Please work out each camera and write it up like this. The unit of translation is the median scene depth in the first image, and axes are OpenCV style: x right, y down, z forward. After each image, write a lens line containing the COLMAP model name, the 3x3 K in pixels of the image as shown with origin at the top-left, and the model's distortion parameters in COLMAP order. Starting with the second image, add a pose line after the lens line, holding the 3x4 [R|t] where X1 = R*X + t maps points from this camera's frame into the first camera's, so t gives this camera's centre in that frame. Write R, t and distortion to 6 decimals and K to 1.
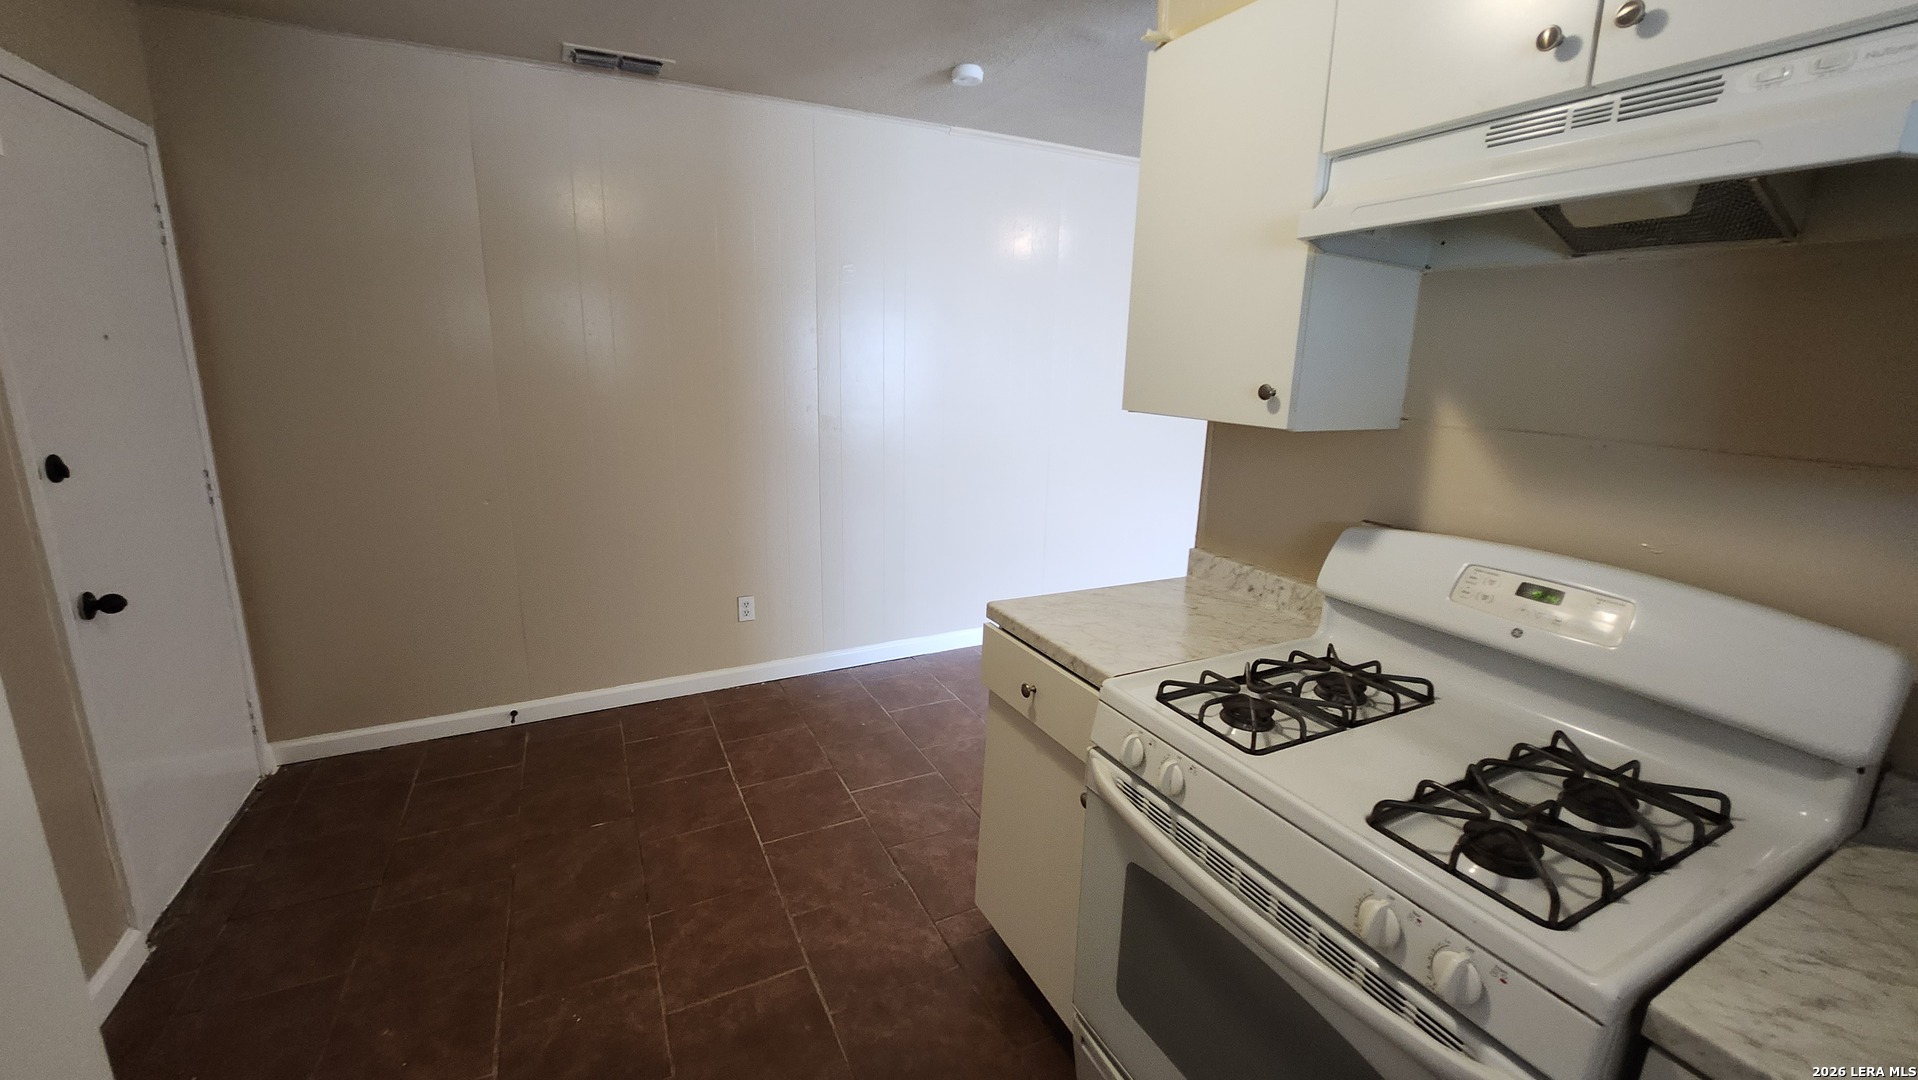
lens RADIAL K [[763.9, 0, 940.0], [0, 763.9, 525.7], [0, 0, 1]] dist [-0.017165, 0.001340]
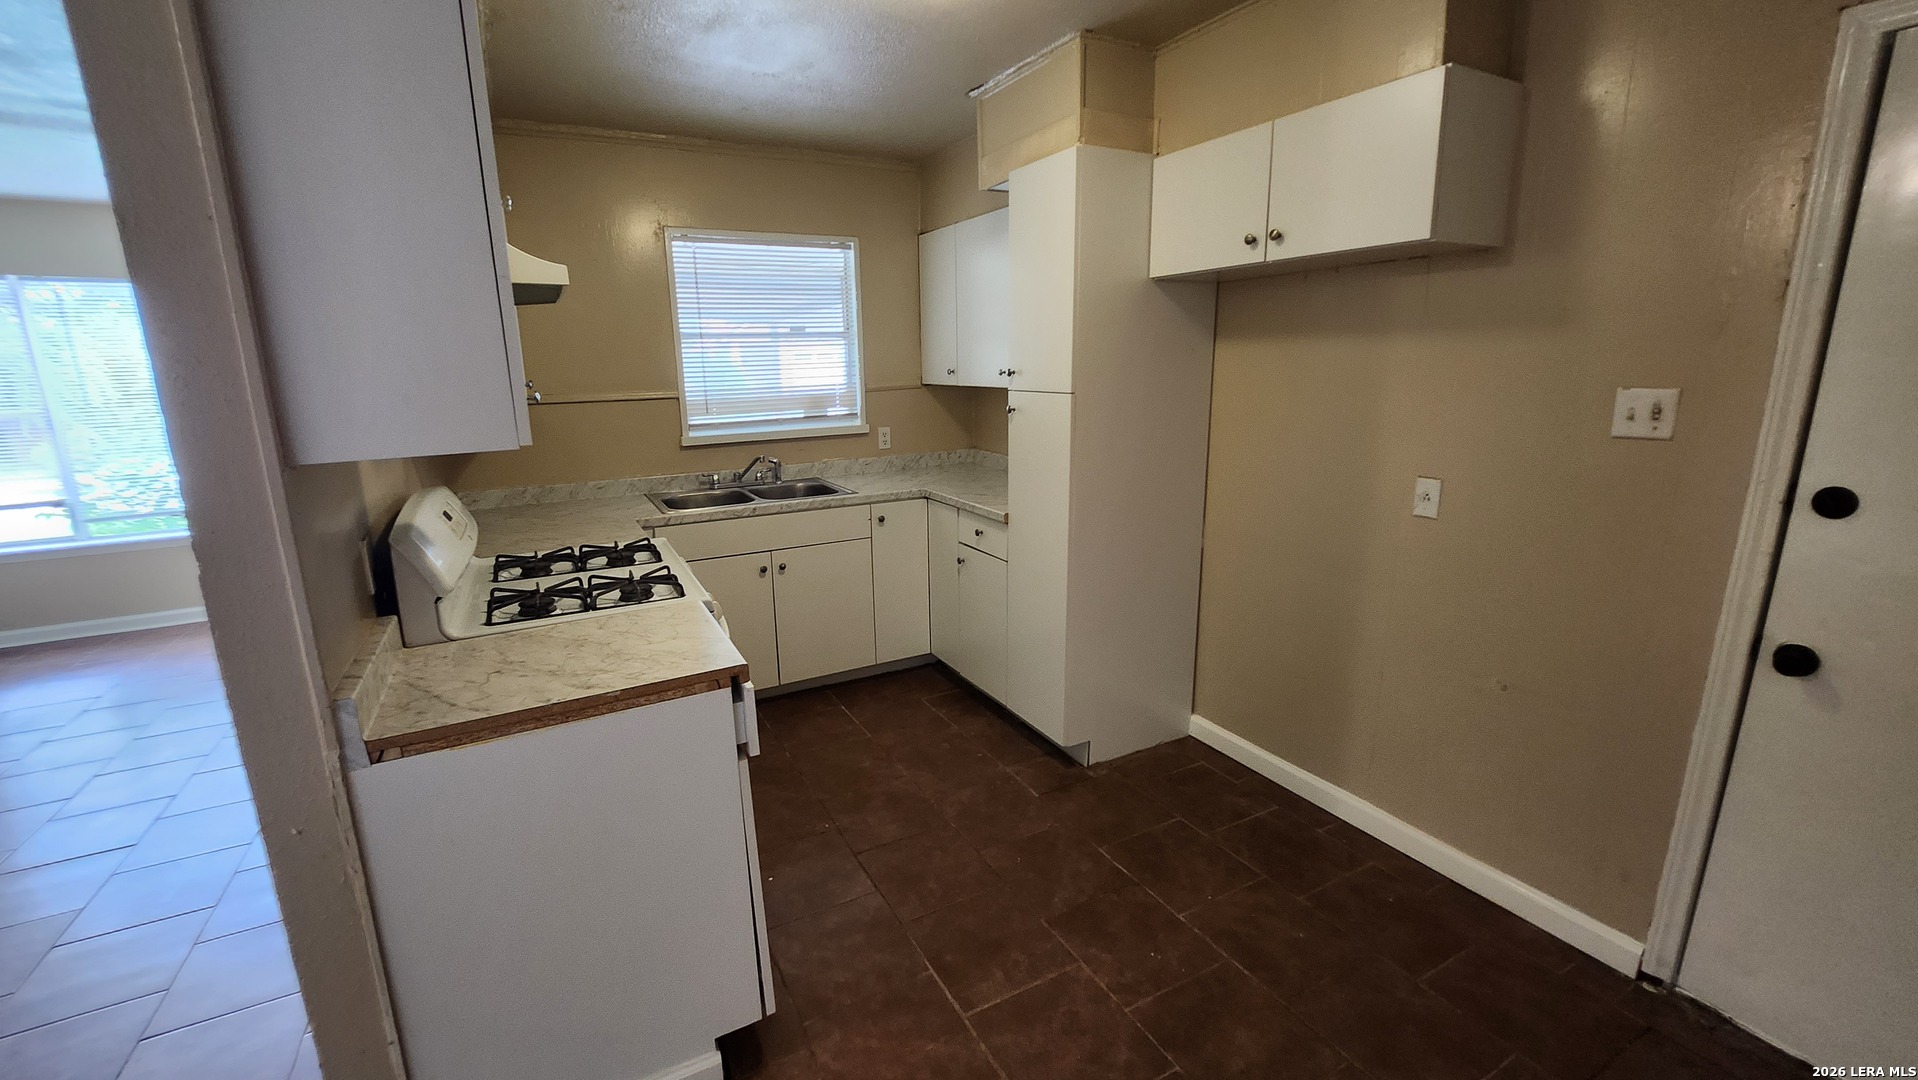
lens RADIAL K [[763.9, 0, 946.5], [0, 763.9, 534.6], [0, 0, 1]] dist [-0.017165, 0.001340]
pose [[-0.999089, 0.007739, -0.041978, -0.122898], [-0.011098, 0.902505, 0.430537, -0.381992], [0.041217, 0.430610, -0.901596, 1.669807]]
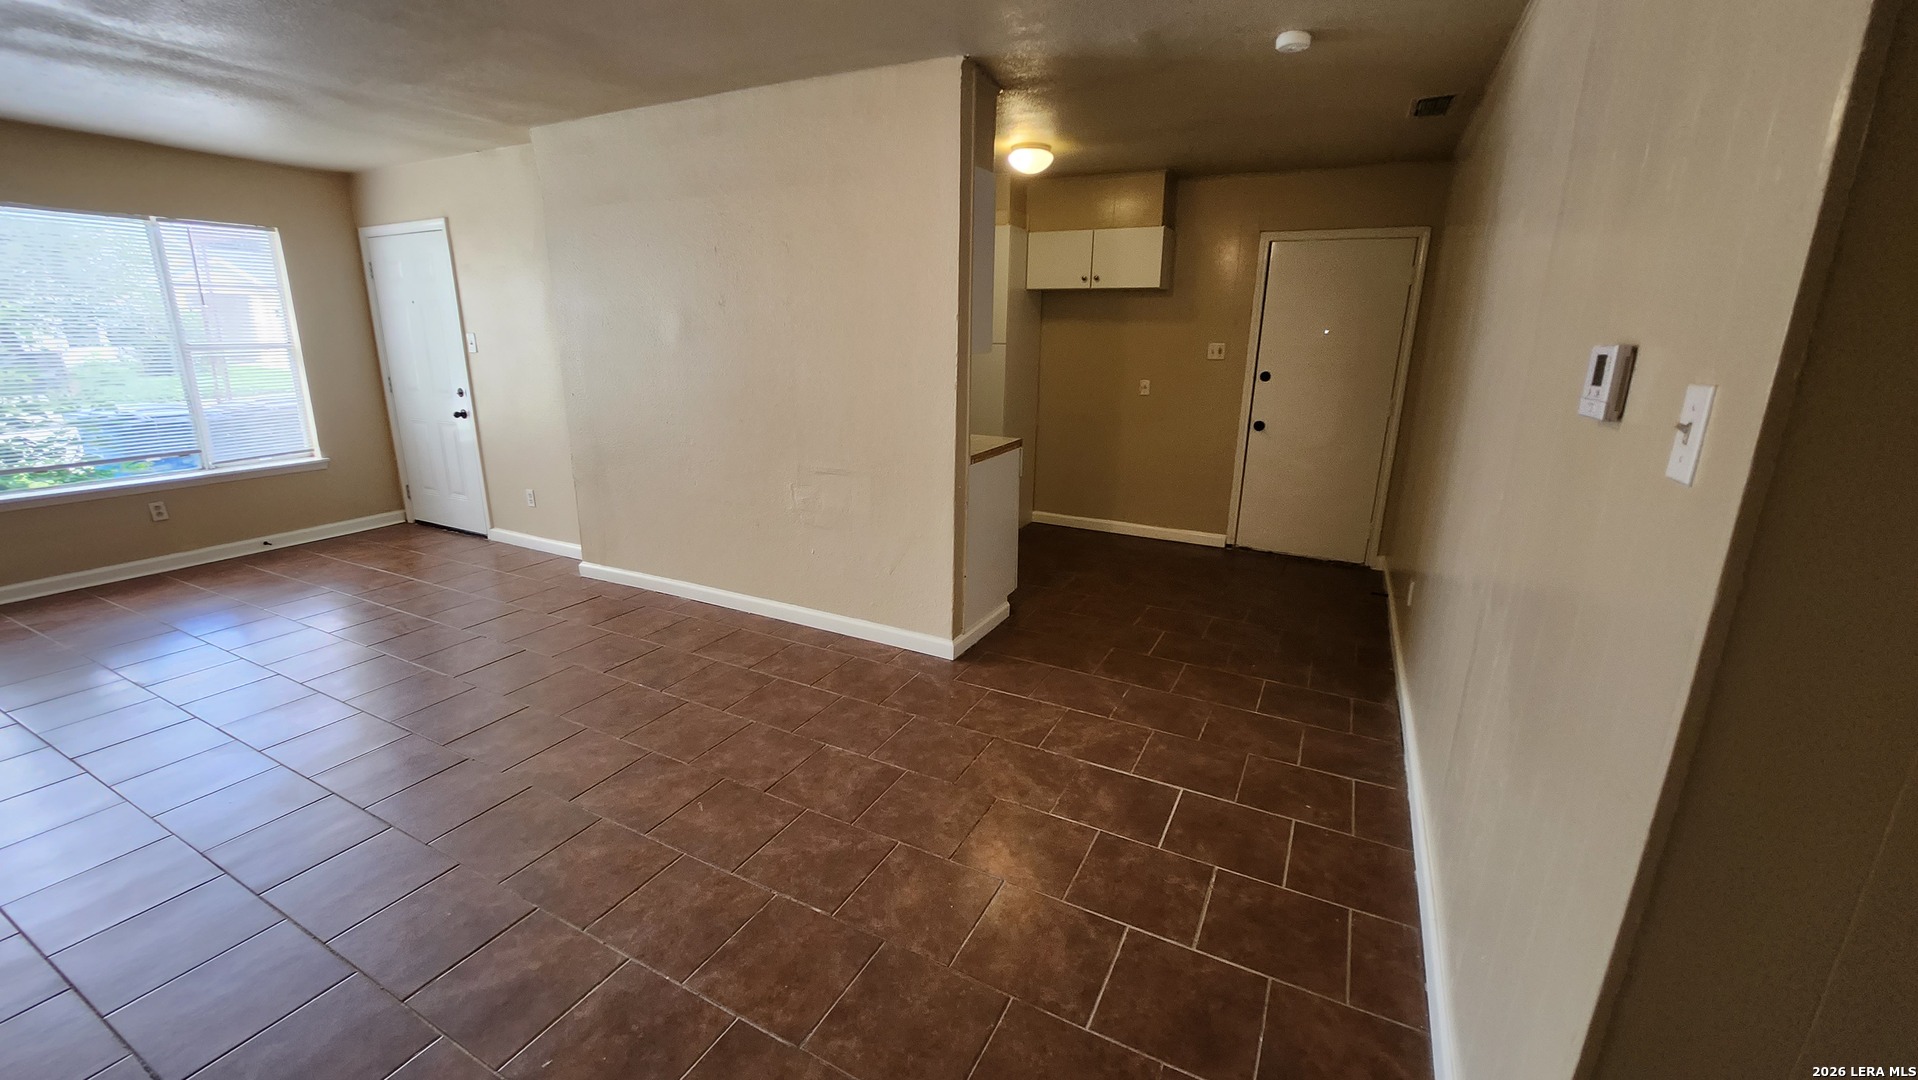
lens RADIAL K [[763.9, 0, 943.8], [0, 763.9, 527.9], [0, 0, 1]] dist [-0.017165, 0.001340]
pose [[-0.804328, 0.121855, -0.581556, 1.540687], [-0.159234, 0.898740, 0.408547, -0.532520], [0.572451, 0.421209, -0.703479, 2.499342]]
